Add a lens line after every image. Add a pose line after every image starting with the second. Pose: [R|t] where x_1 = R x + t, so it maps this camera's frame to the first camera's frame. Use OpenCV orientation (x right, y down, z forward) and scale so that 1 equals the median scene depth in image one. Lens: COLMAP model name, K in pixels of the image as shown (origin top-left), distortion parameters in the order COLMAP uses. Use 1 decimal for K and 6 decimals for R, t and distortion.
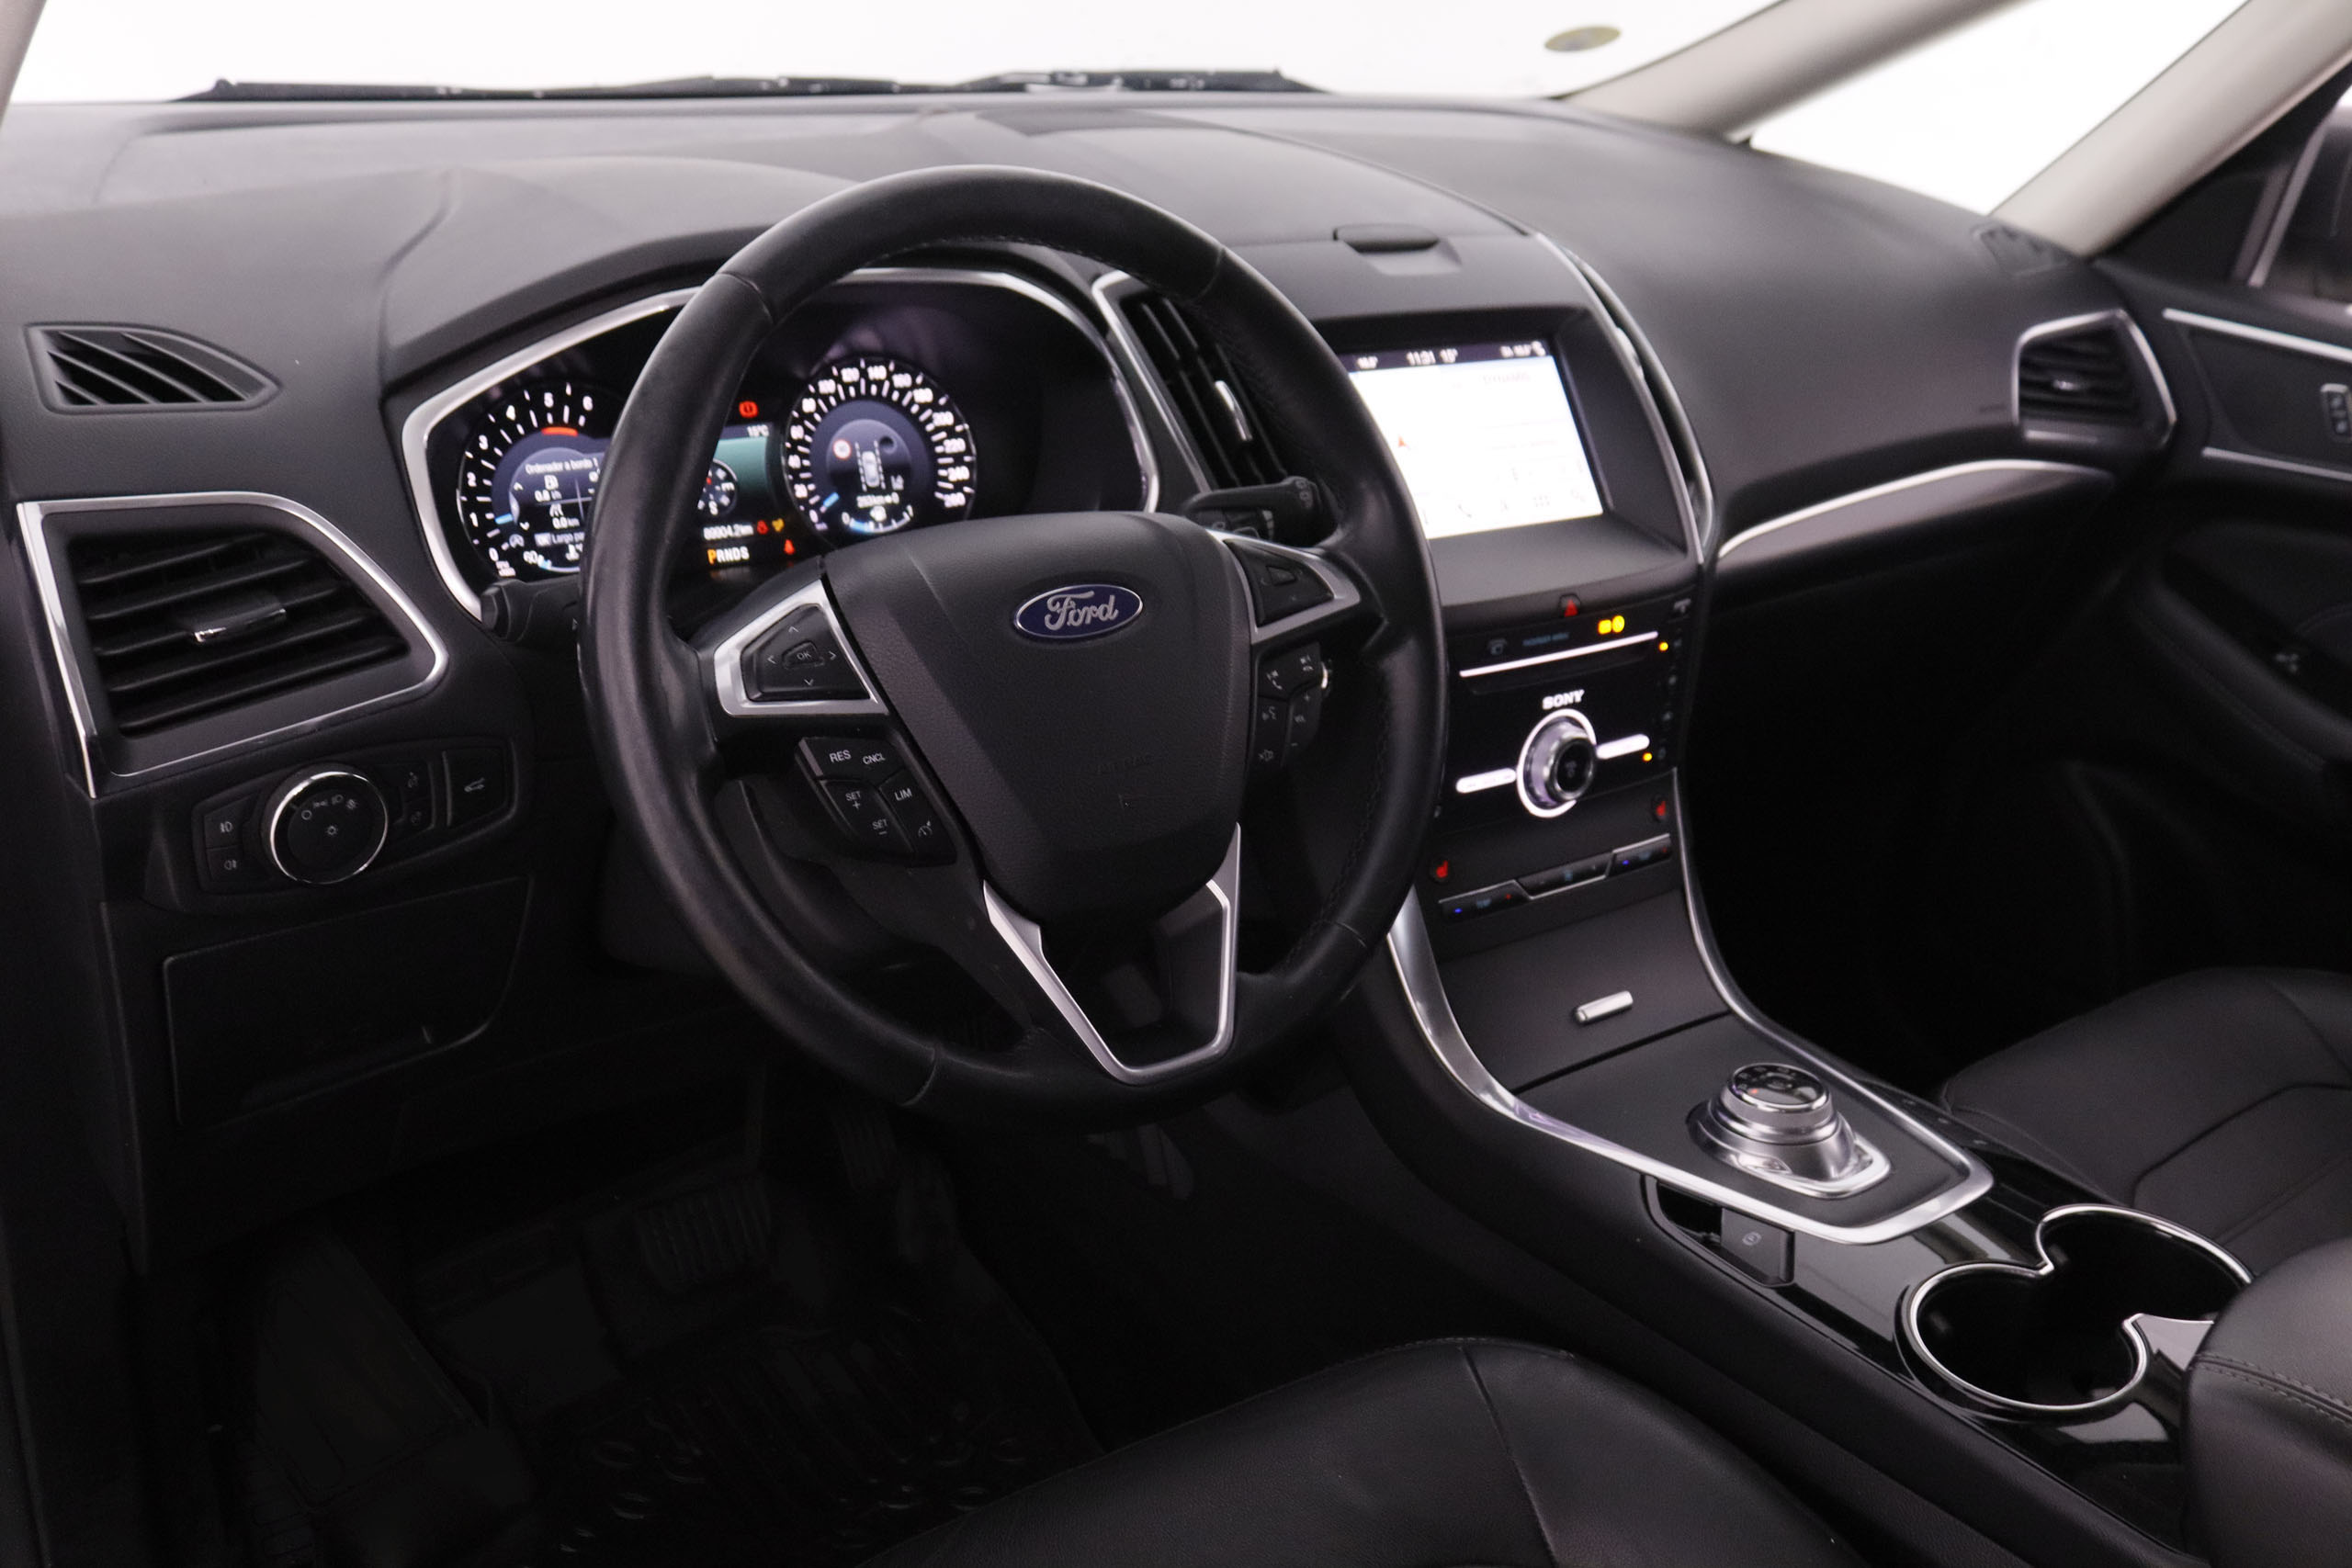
lens RADIAL K [[2136.2, 0, 1176.0], [0, 2136.2, 784.0], [0, 0, 1]] dist [-0.062516, 0.004433]
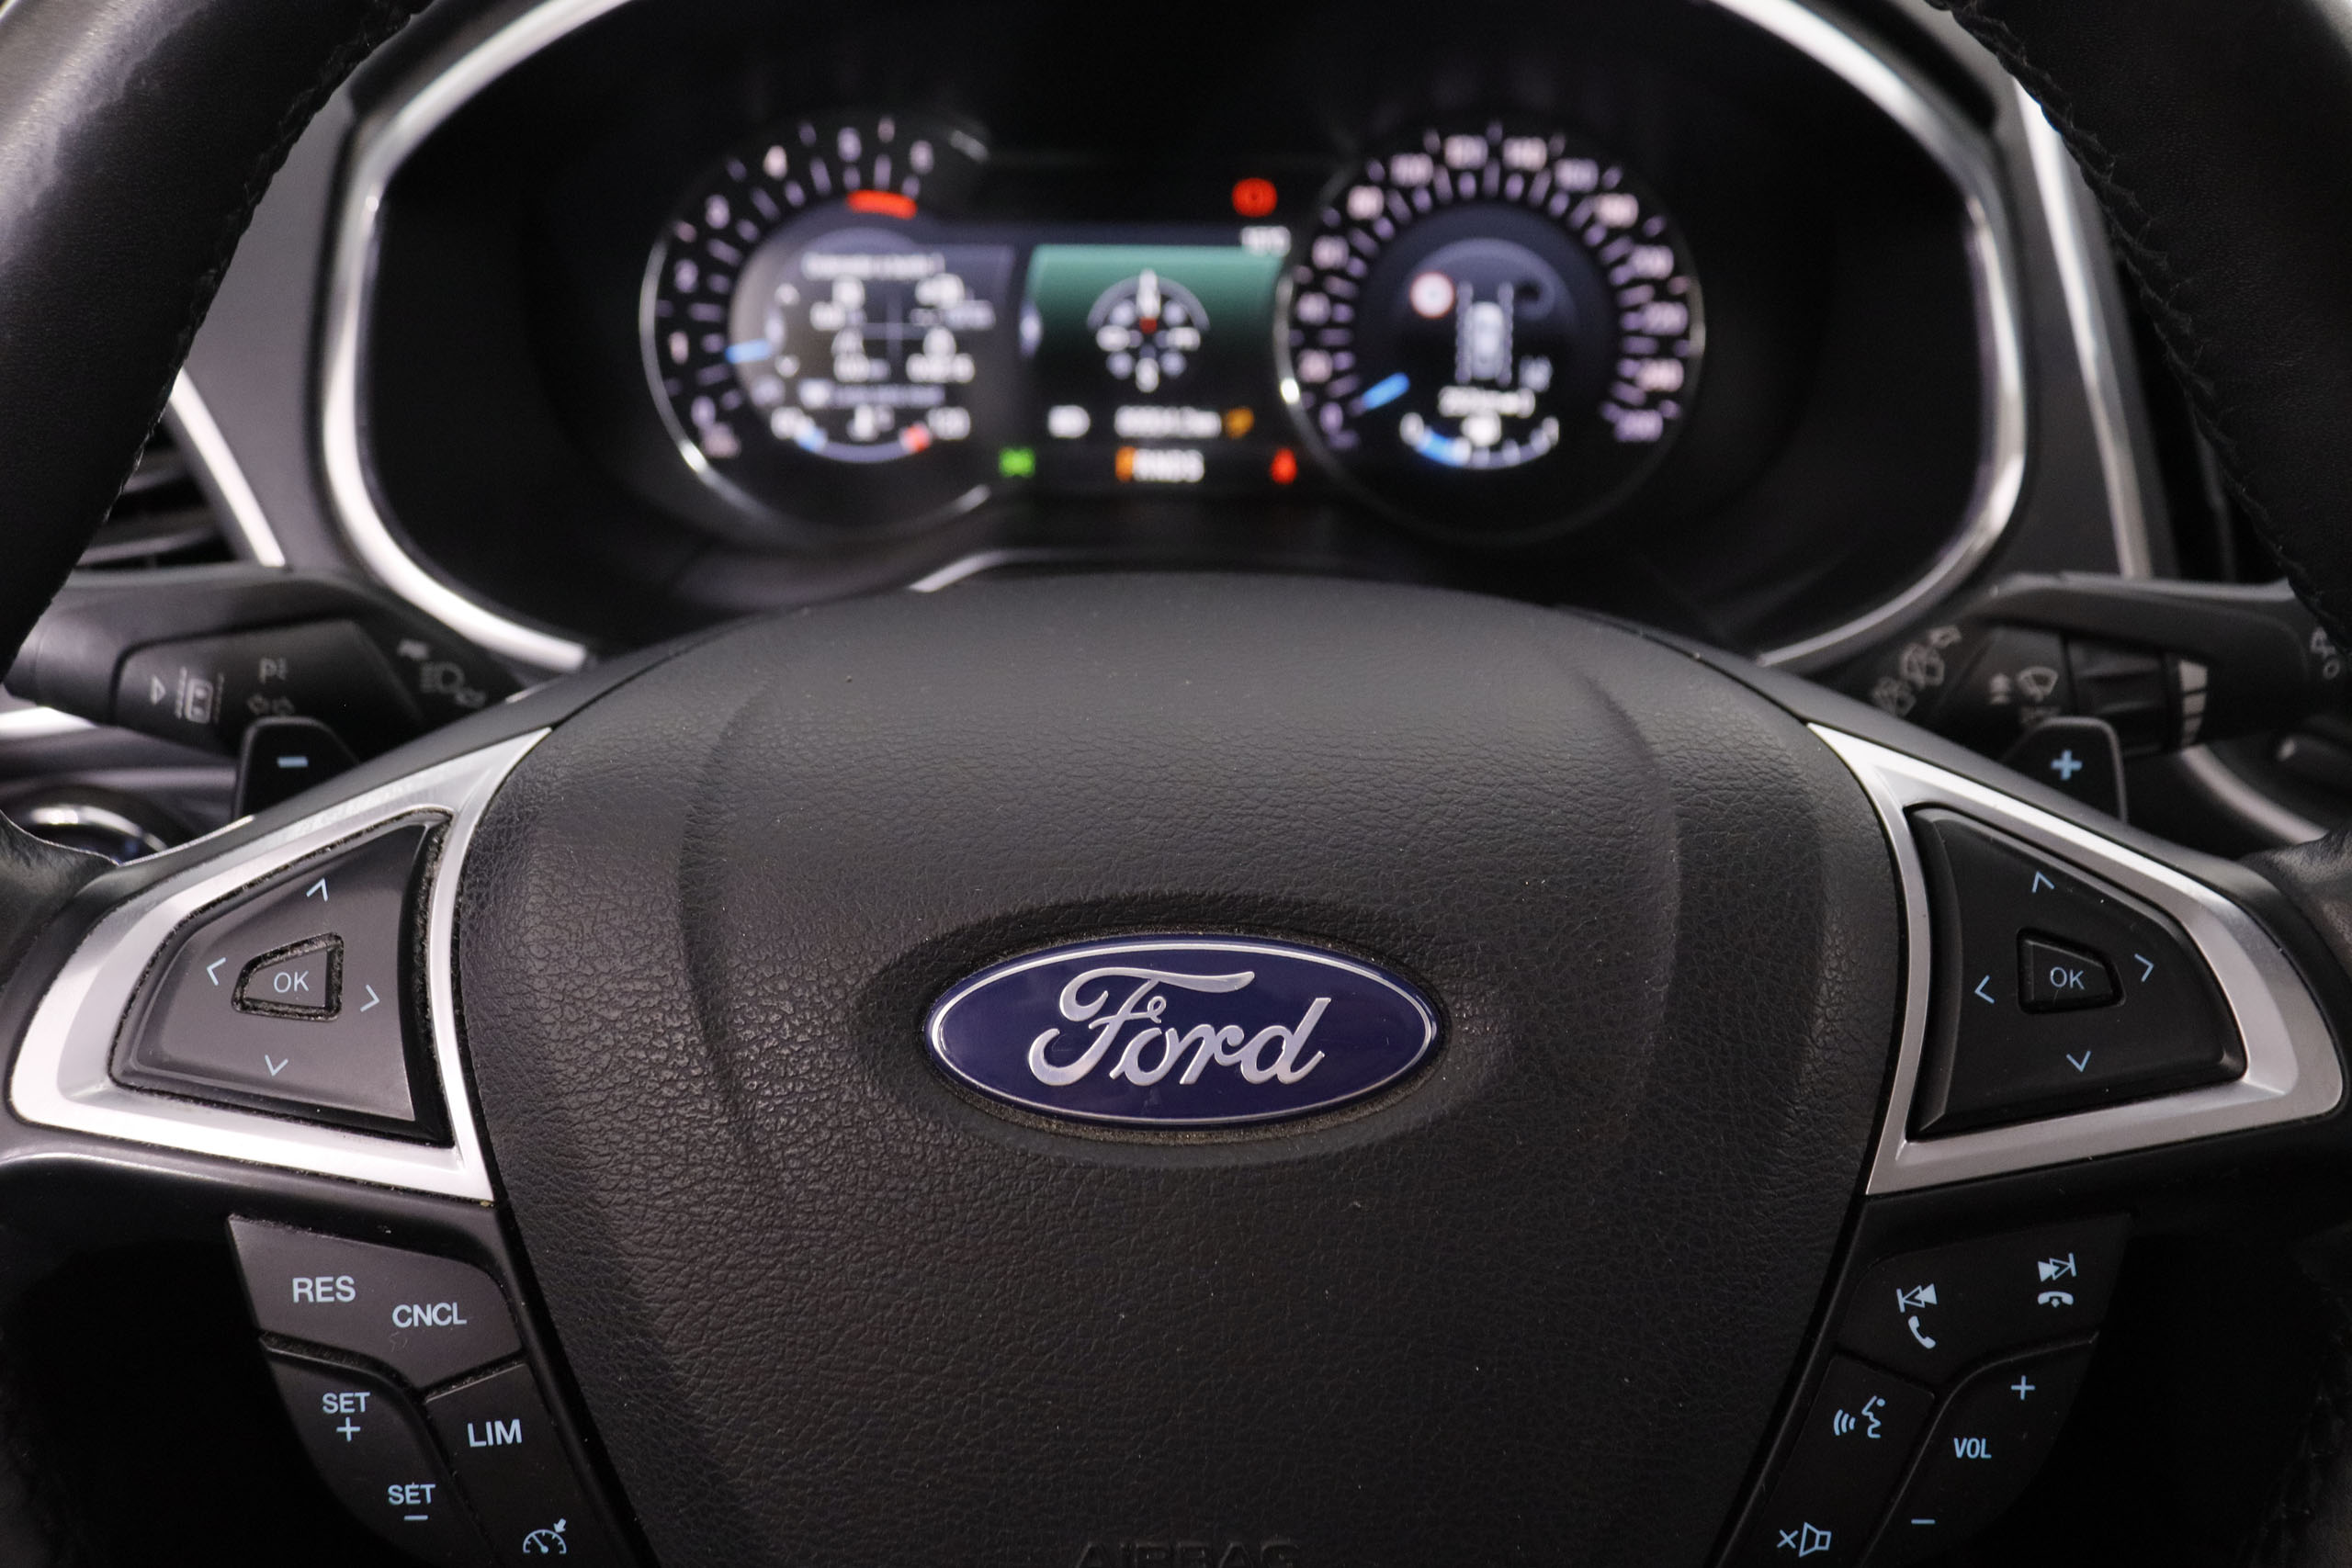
lens RADIAL K [[1905.1, 0, 1176.0], [0, 1905.1, 784.0], [0, 0, 1]] dist [-0.166061, 0.123155]
pose [[0.811597, 0.269027, -0.518589, 0.061854], [-0.188550, 0.960782, 0.203340, -0.126168], [0.552955, -0.067250, 0.830493, 0.588664]]
